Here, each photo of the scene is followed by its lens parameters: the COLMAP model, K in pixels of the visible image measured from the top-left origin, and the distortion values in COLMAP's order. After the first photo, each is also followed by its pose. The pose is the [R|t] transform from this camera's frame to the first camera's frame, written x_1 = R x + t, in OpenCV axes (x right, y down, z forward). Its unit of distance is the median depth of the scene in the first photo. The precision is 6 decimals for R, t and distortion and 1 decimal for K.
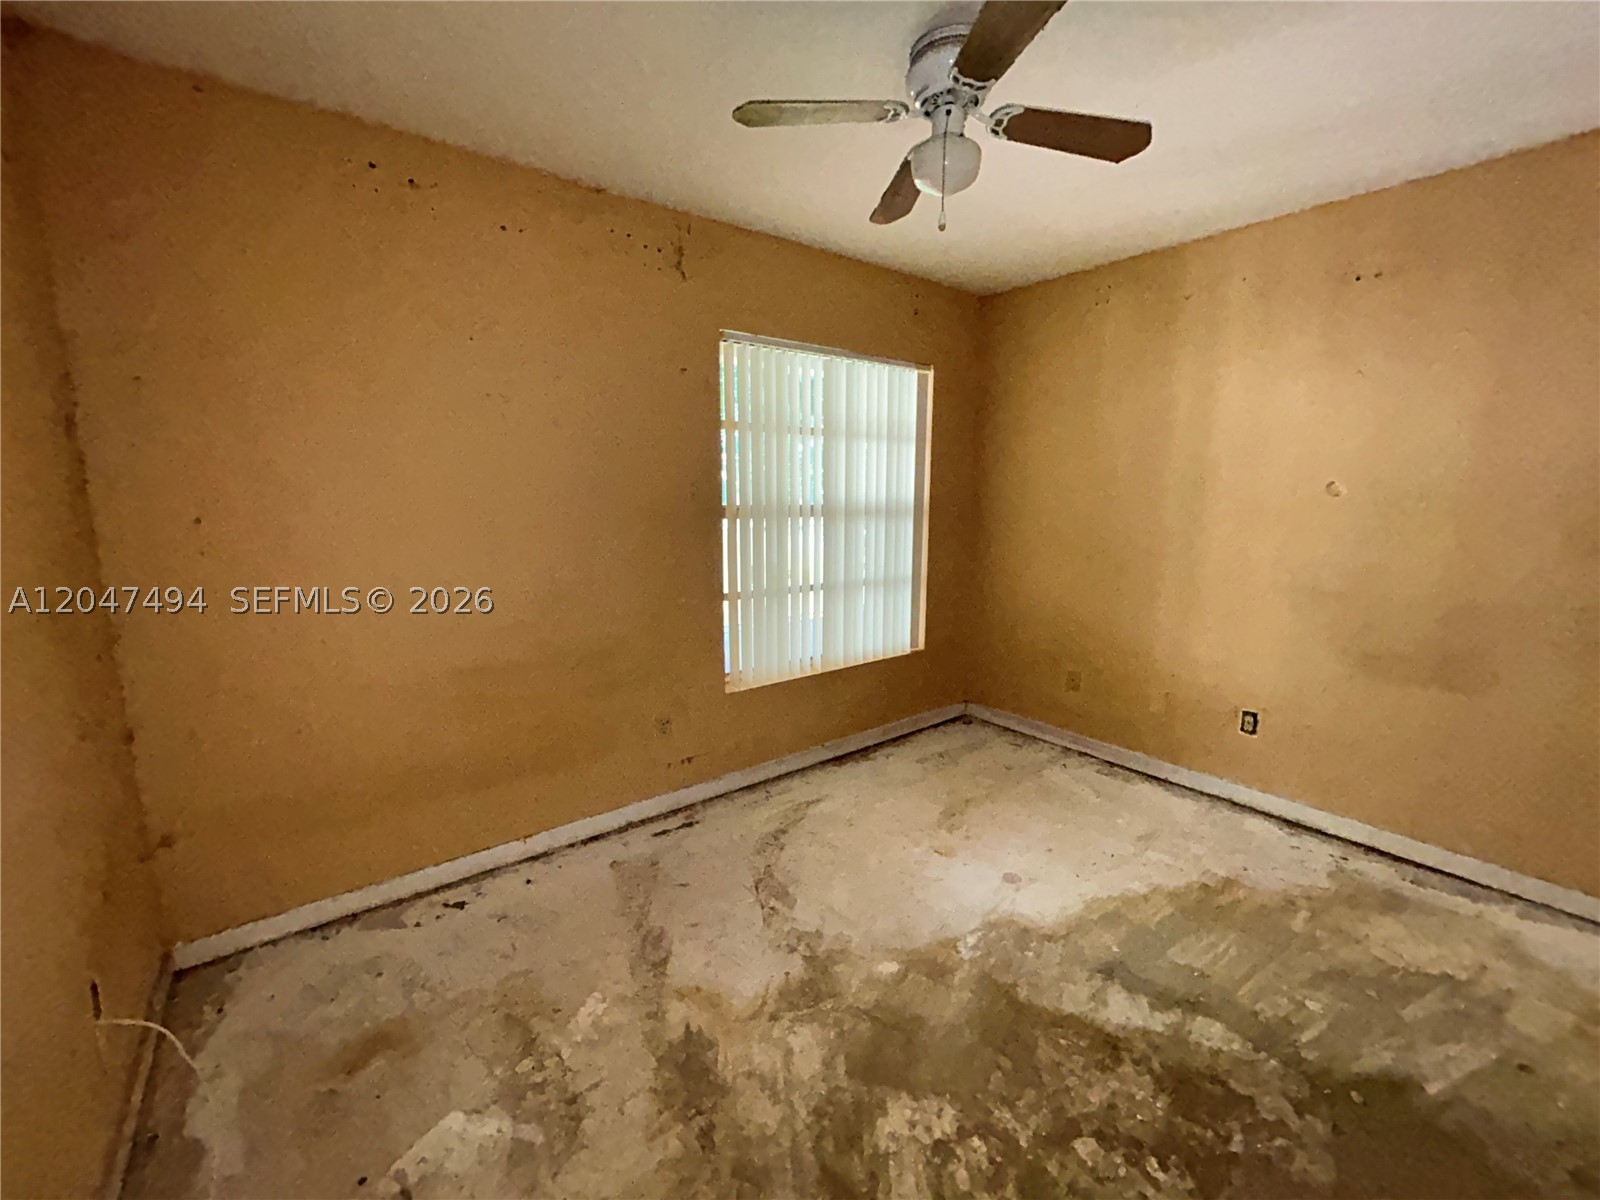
lens RADIAL K [[650.4, 0, 803.6], [0, 650.4, 600.3], [0, 0, 1]] dist [-0.004441, 0.002462]
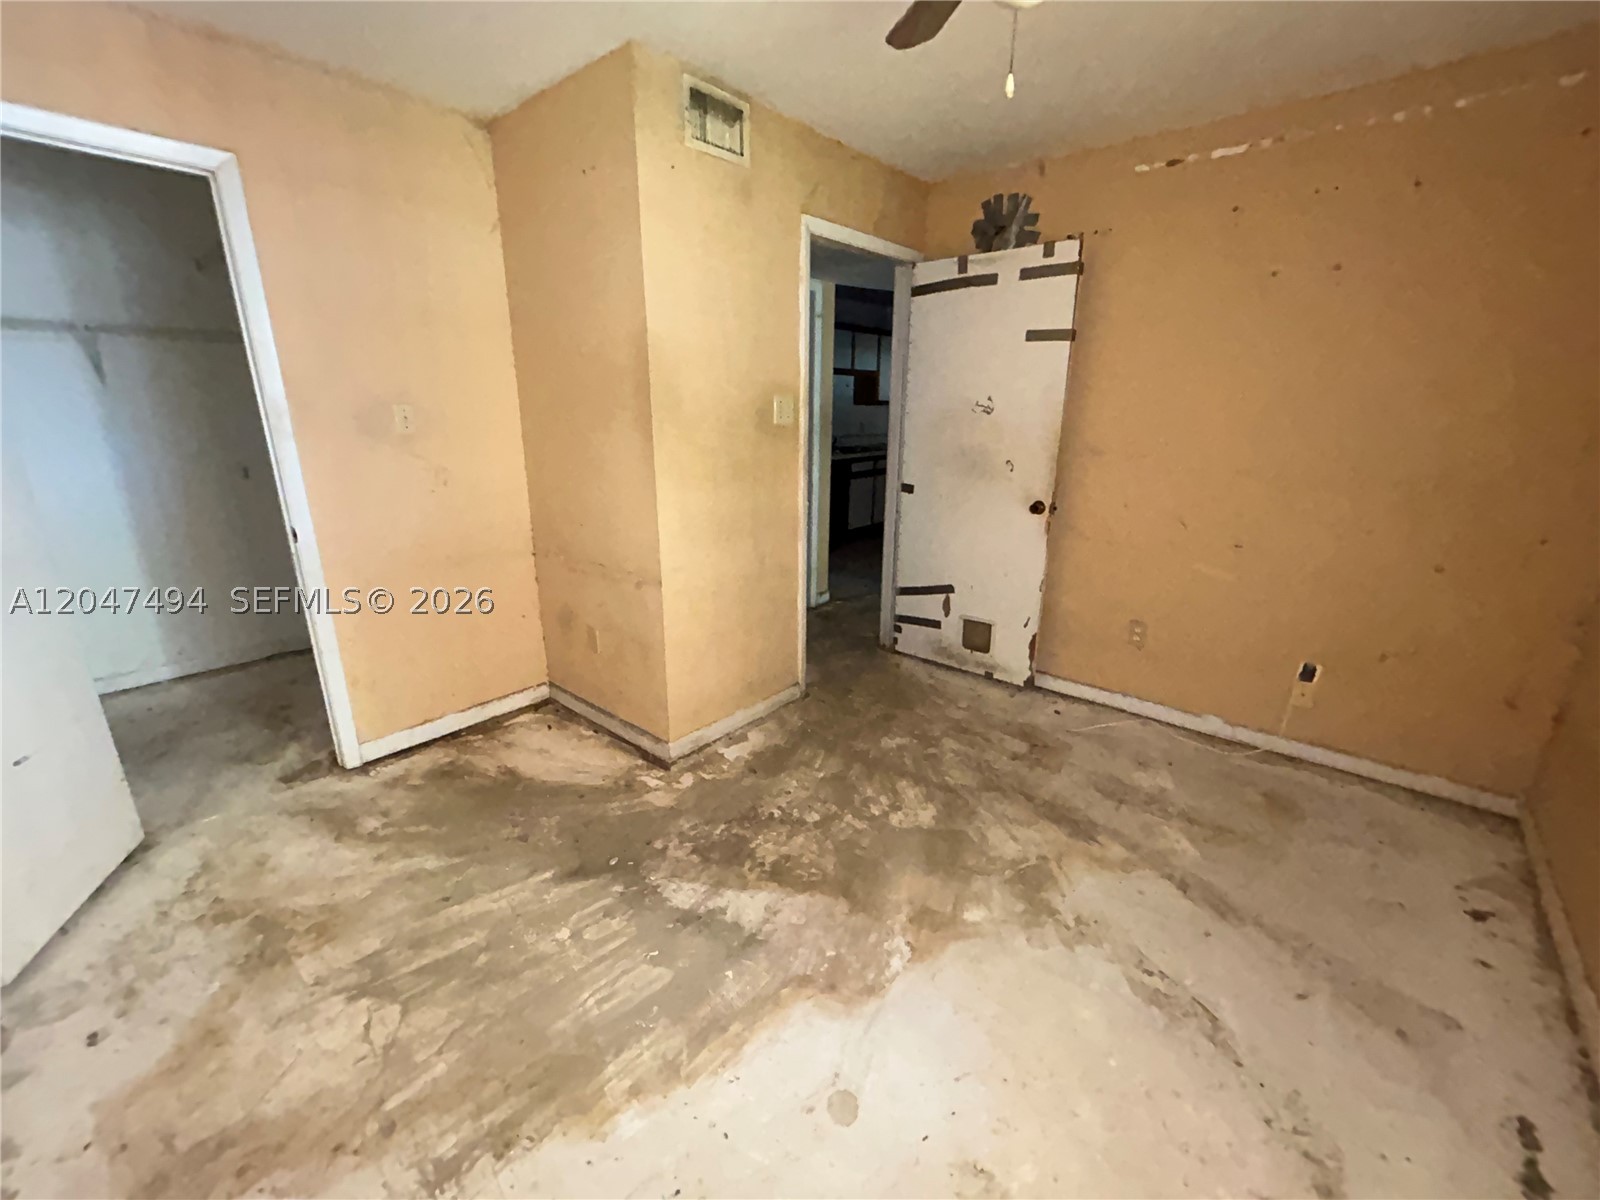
lens RADIAL K [[650.4, 0, 796.3], [0, 650.4, 601.9], [0, 0, 1]] dist [-0.004441, 0.002462]
pose [[-0.981854, 0.052352, -0.182267, 0.531243], [-0.035178, 0.894175, 0.446334, -0.272322], [0.186345, 0.444647, -0.876108, 1.557789]]
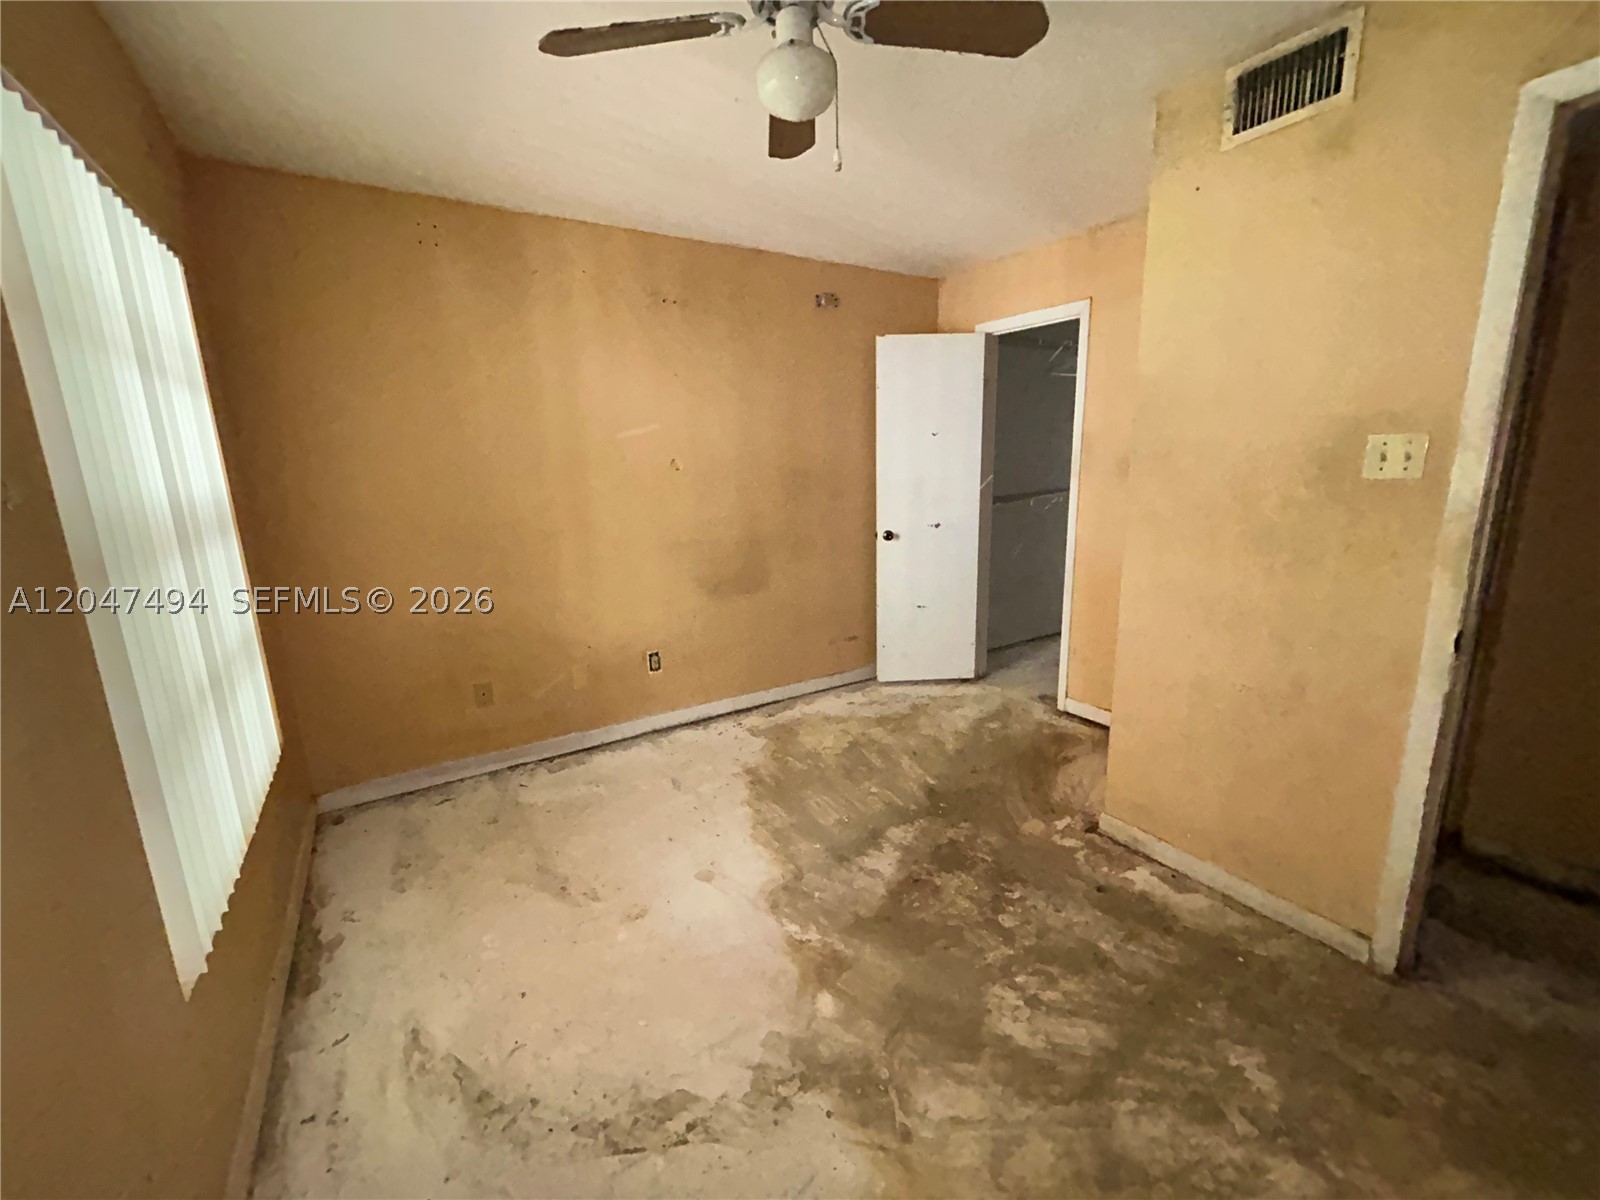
lens RADIAL K [[650.4, 0, 787.5], [0, 650.4, 599.8], [0, 0, 1]] dist [-0.004441, 0.002462]
pose [[0.112705, -0.212619, 0.970614, -0.611268], [0.192555, 0.962993, 0.188591, -0.144799], [-0.974792, 0.165641, 0.149475, 0.807843]]
